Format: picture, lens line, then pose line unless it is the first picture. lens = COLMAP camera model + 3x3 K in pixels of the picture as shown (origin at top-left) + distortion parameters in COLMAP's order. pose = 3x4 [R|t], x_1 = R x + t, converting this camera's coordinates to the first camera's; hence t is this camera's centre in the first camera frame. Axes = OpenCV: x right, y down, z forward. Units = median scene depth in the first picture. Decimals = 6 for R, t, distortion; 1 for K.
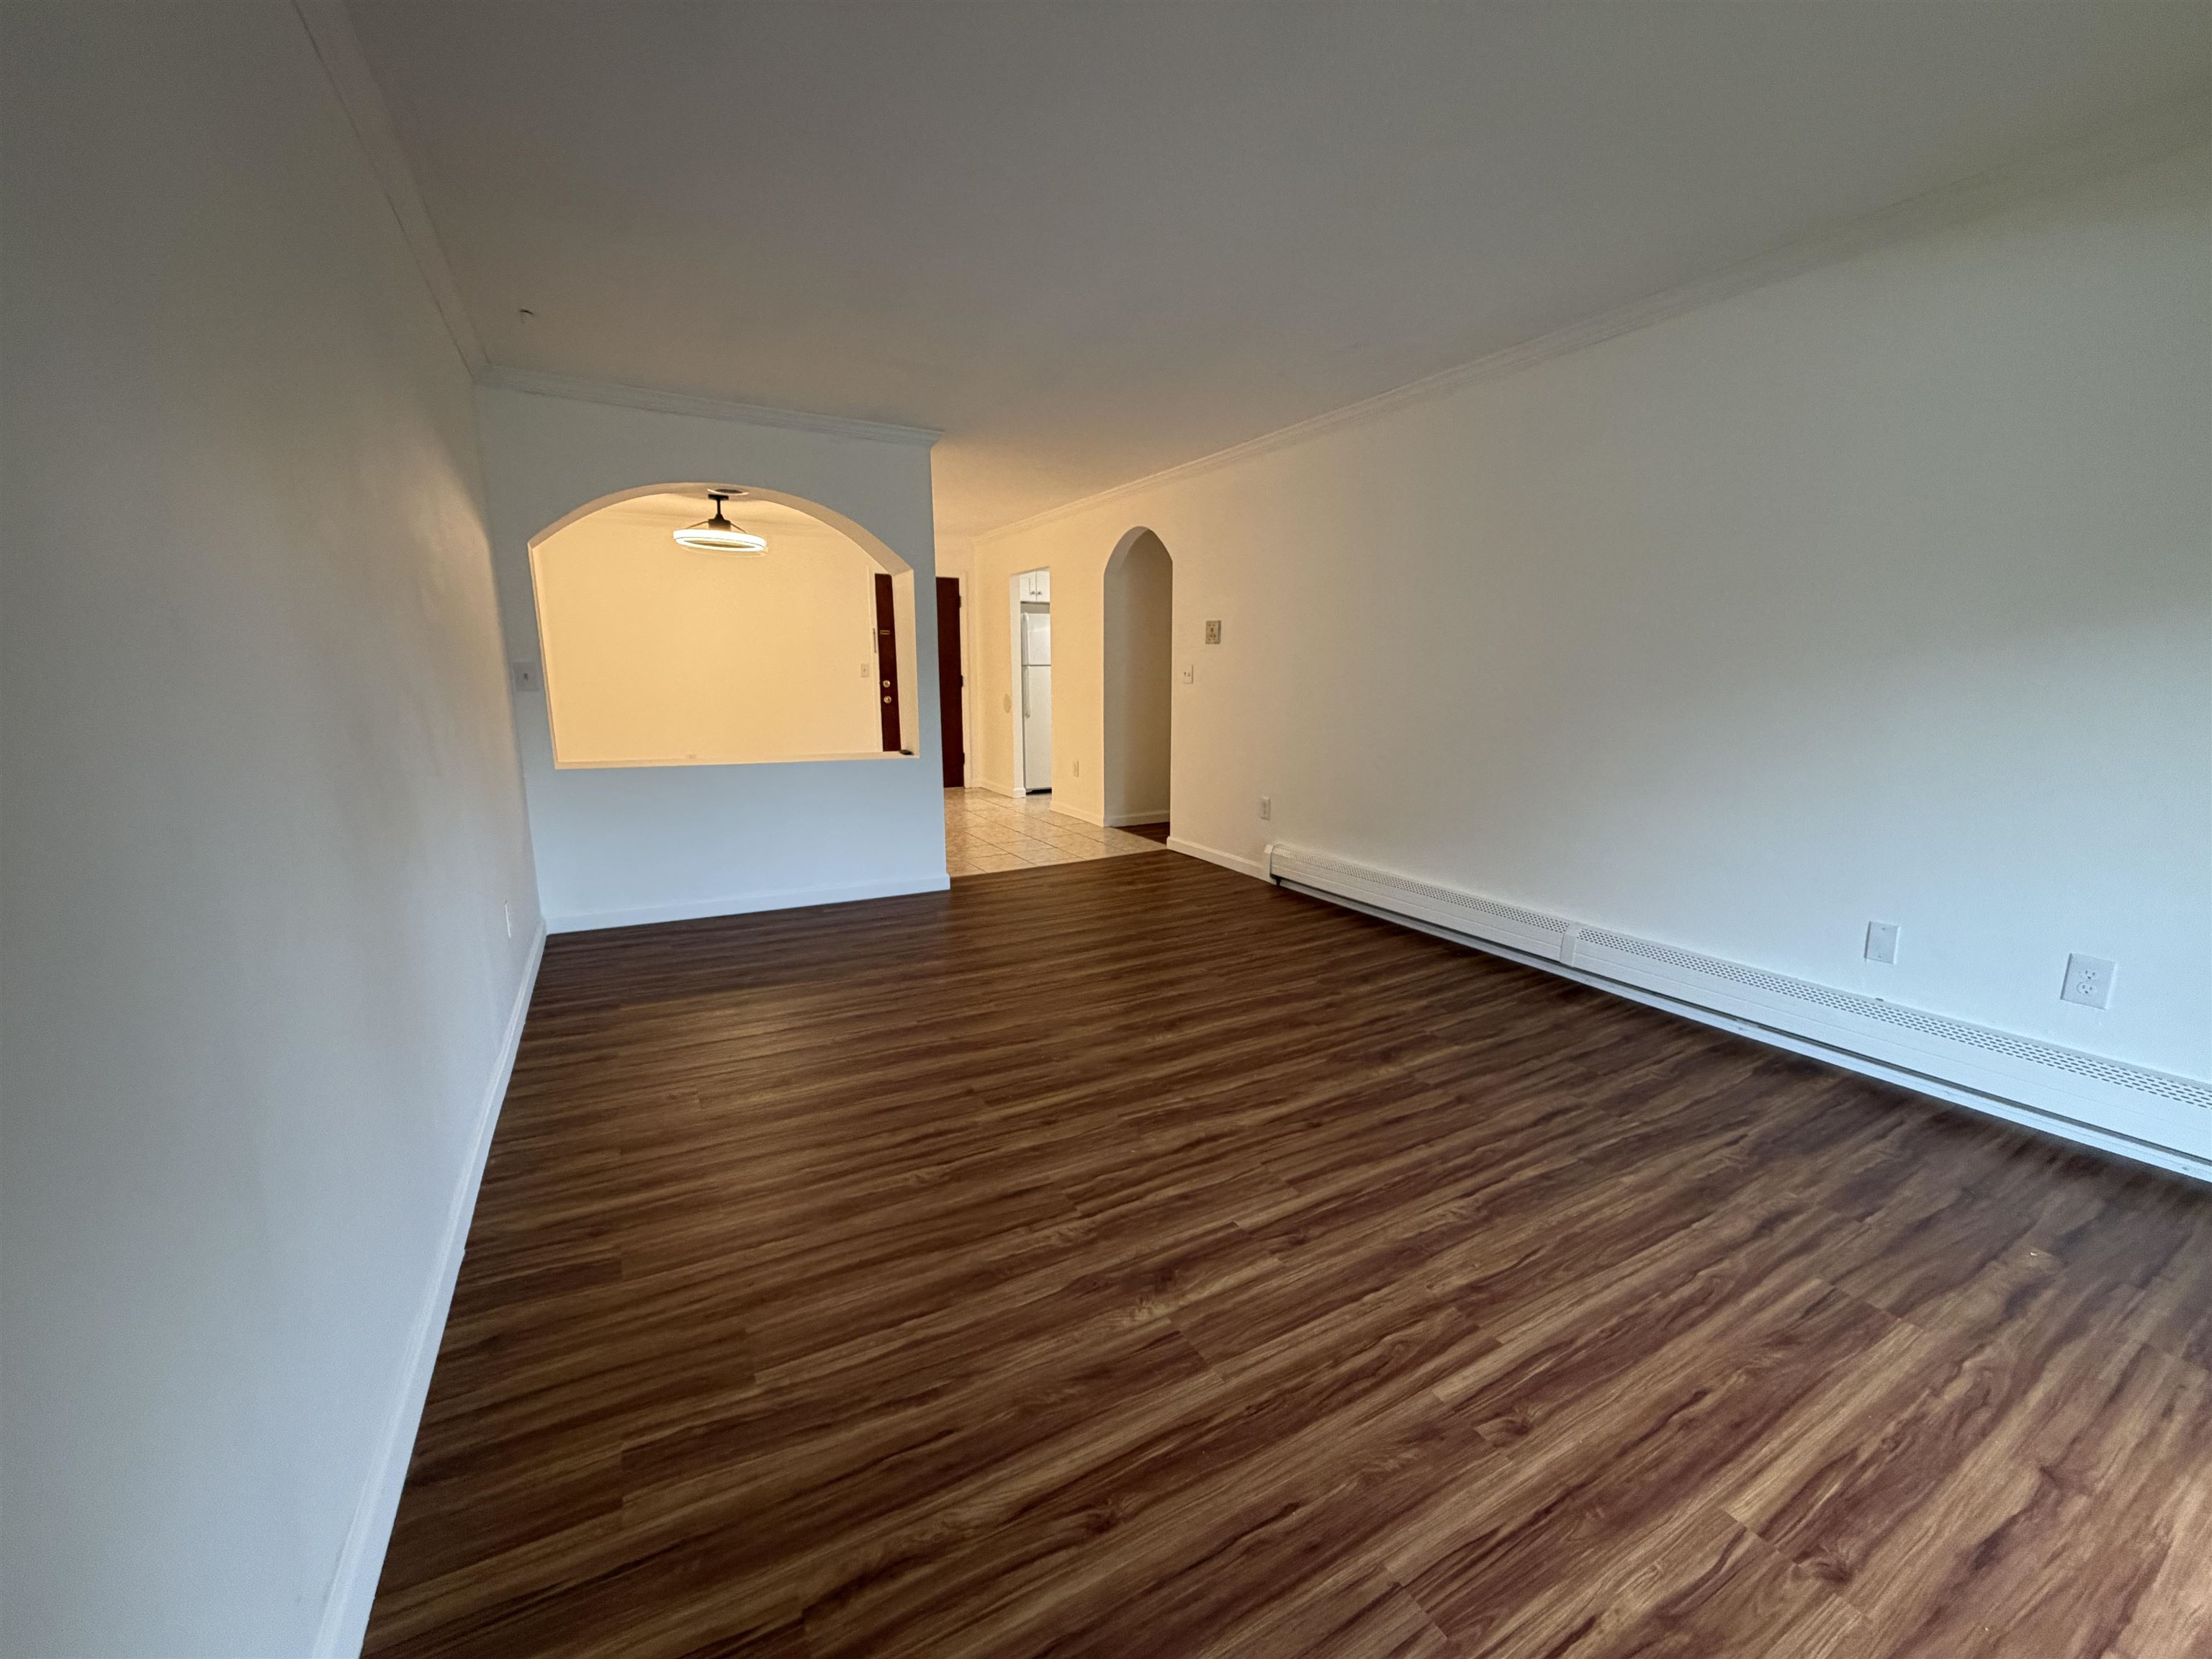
lens RADIAL K [[881.9, 0, 1096.1], [0, 881.9, 830.1], [0, 0, 1]] dist [0.000769, -0.000429]
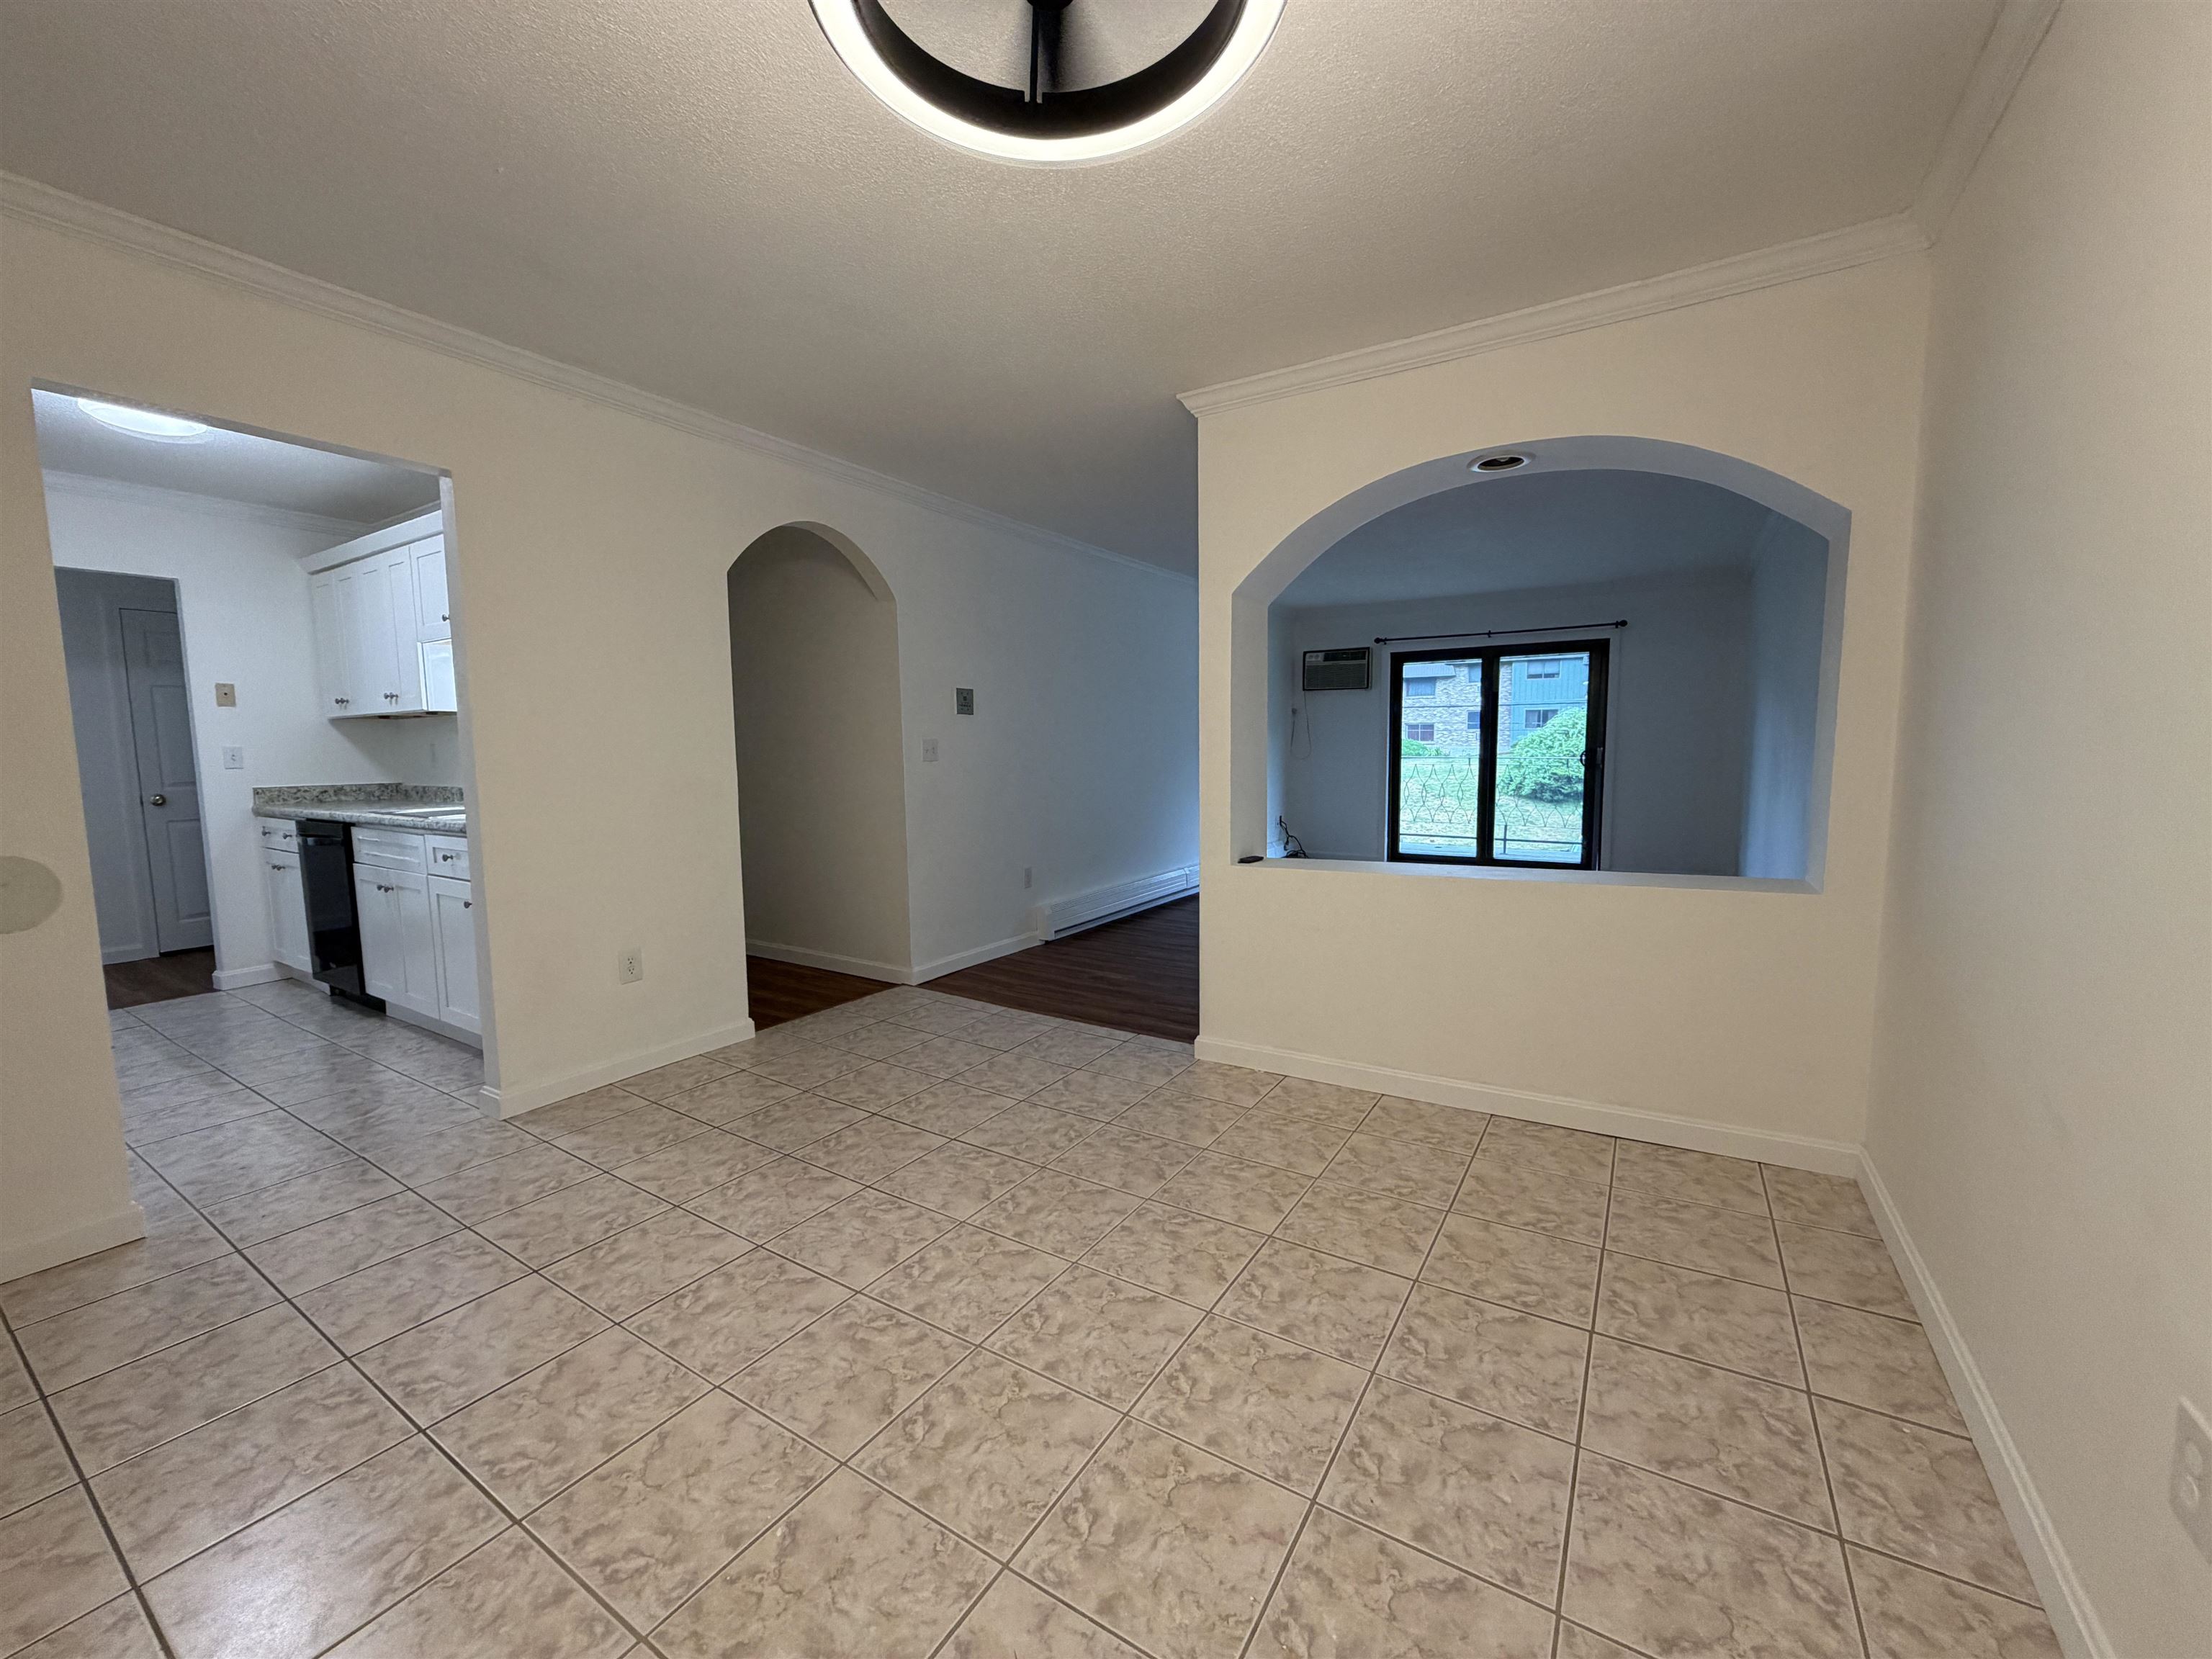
lens RADIAL K [[868.4, 0, 1105.6], [0, 868.4, 895.7], [0, 0, 1]] dist [-0.001645, -0.000055]
pose [[-0.483520, -0.142341, 0.863682, -1.267143], [0.168589, 0.953073, 0.251455, -0.424174], [-0.858945, 0.267191, -0.436833, 2.371666]]
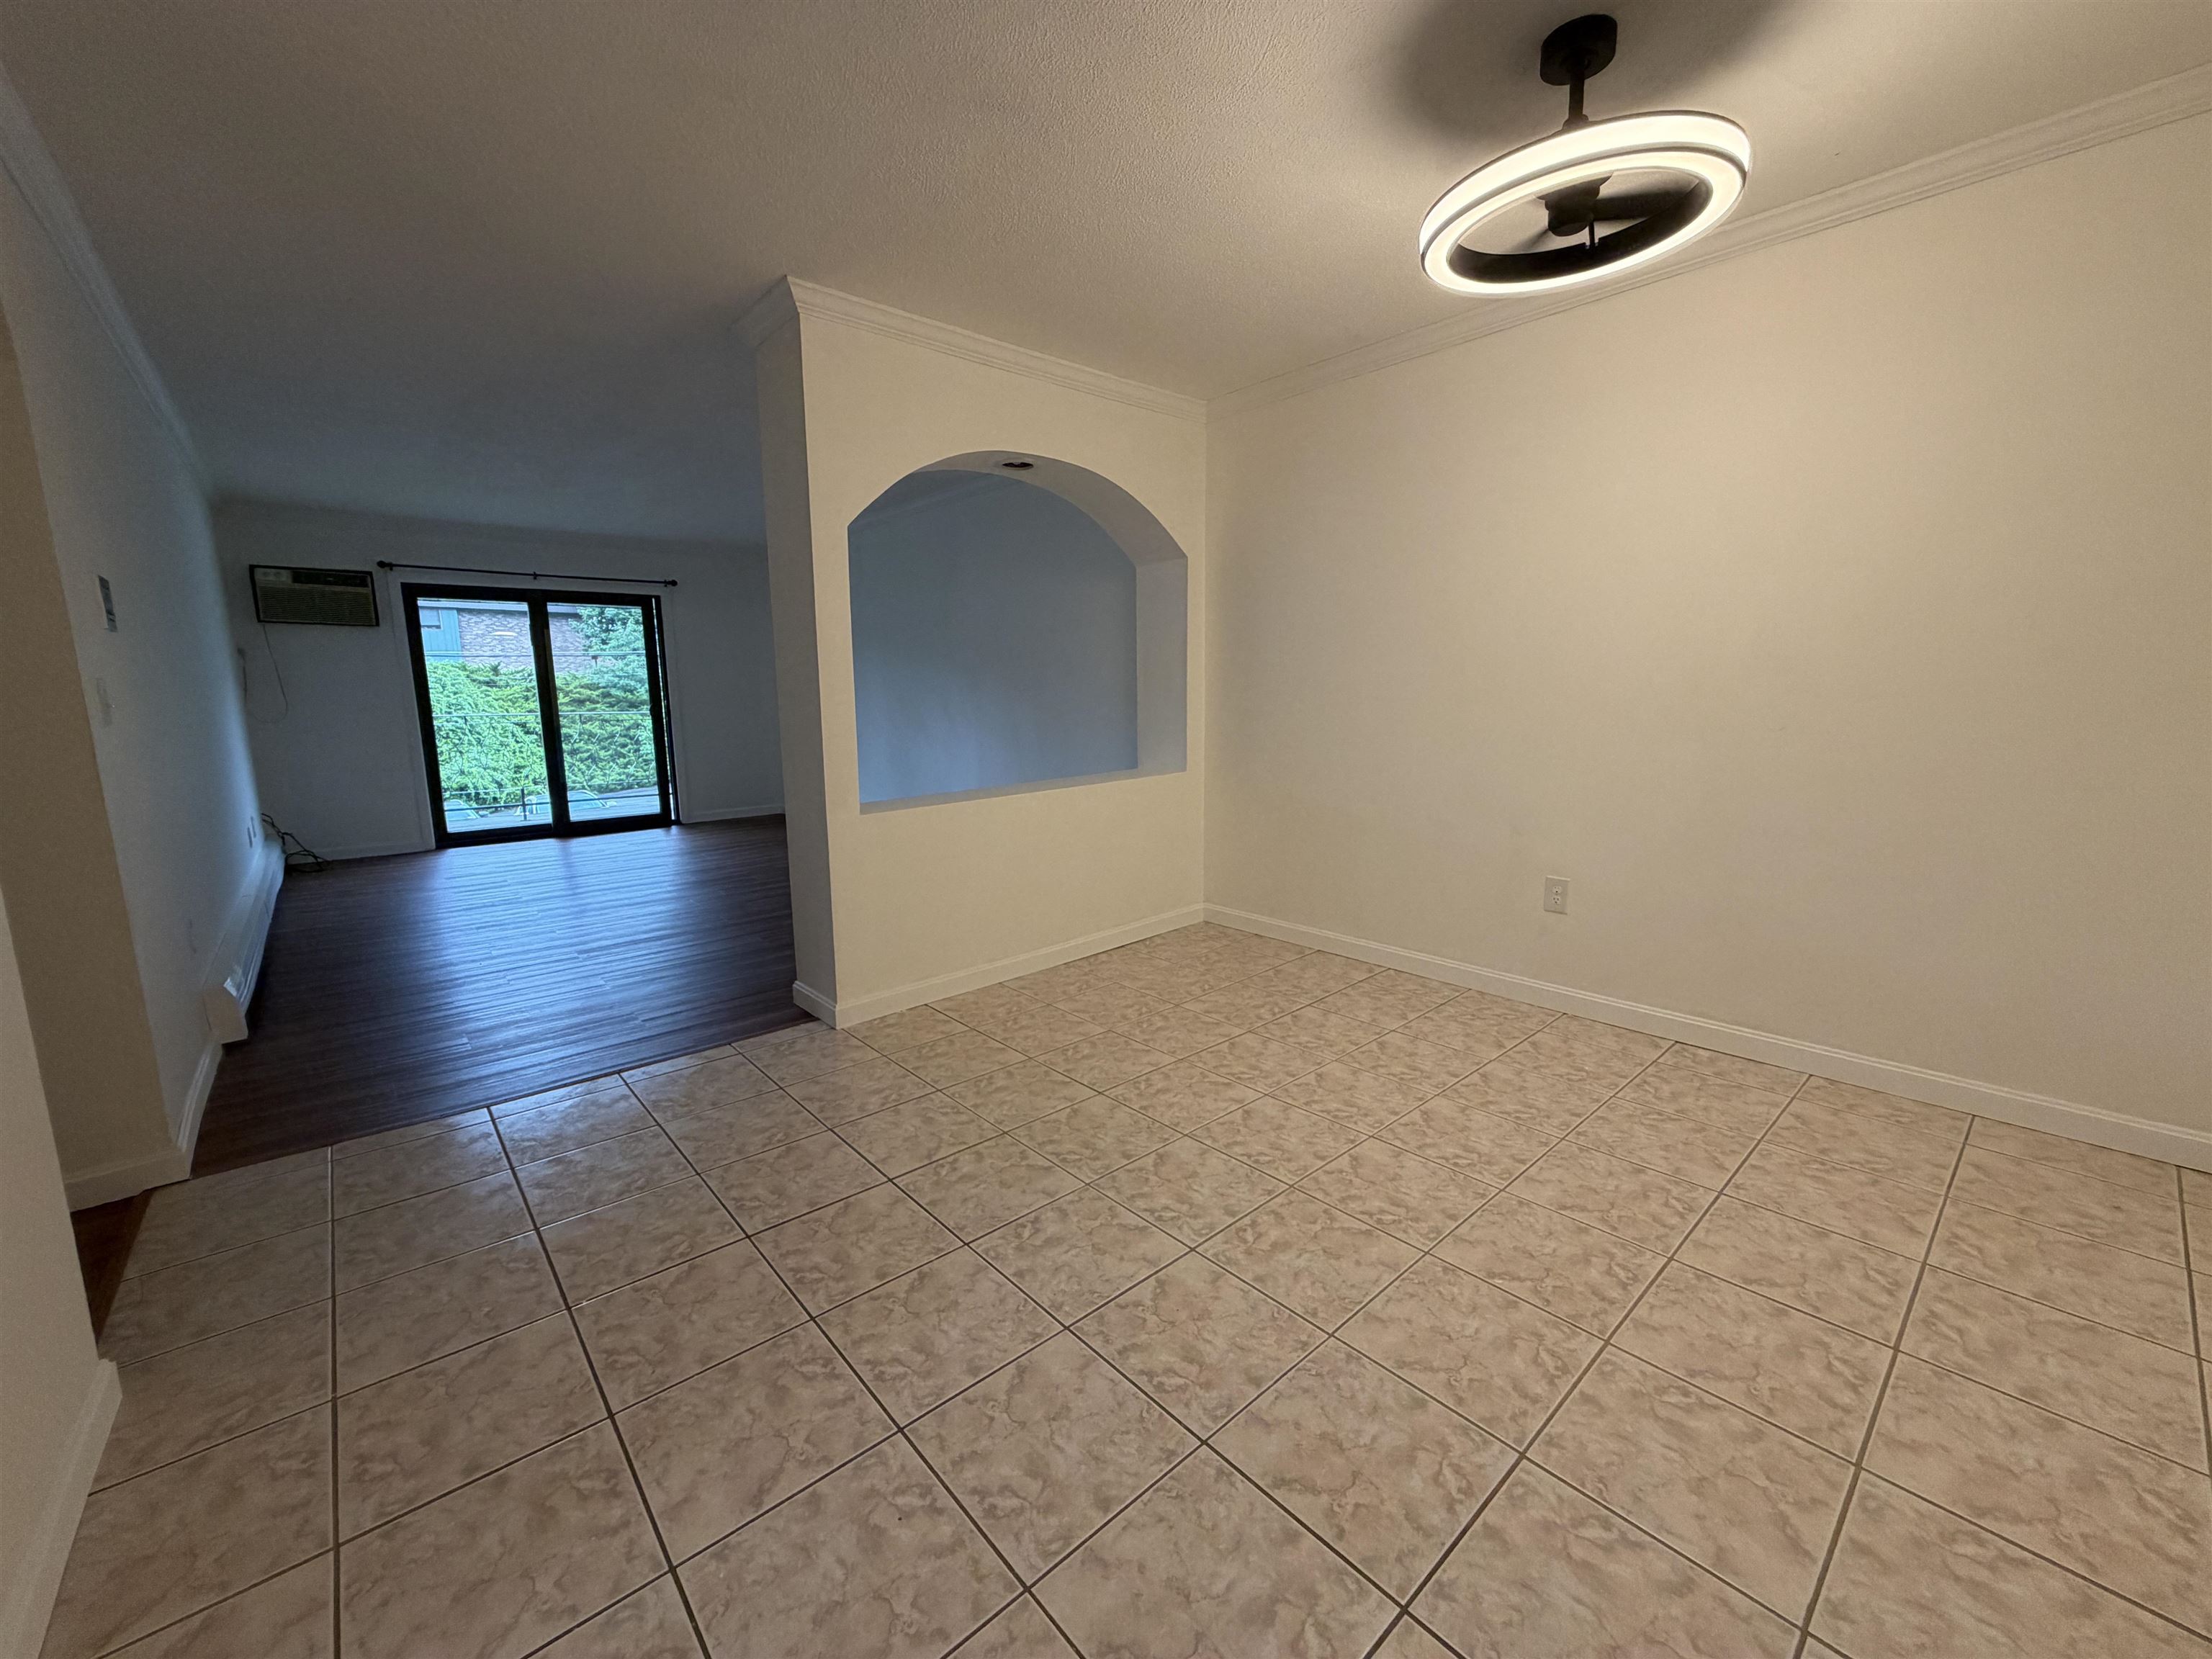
lens RADIAL K [[884.4, 0, 1107.1], [0, 884.4, 827.3], [0, 0, 1]] dist [-0.000615, -0.000182]
pose [[-0.974487, 0.050646, -0.218655, -0.436117], [-0.024310, 0.944659, 0.327152, -0.501661], [0.223124, 0.324121, -0.919327, 2.815372]]
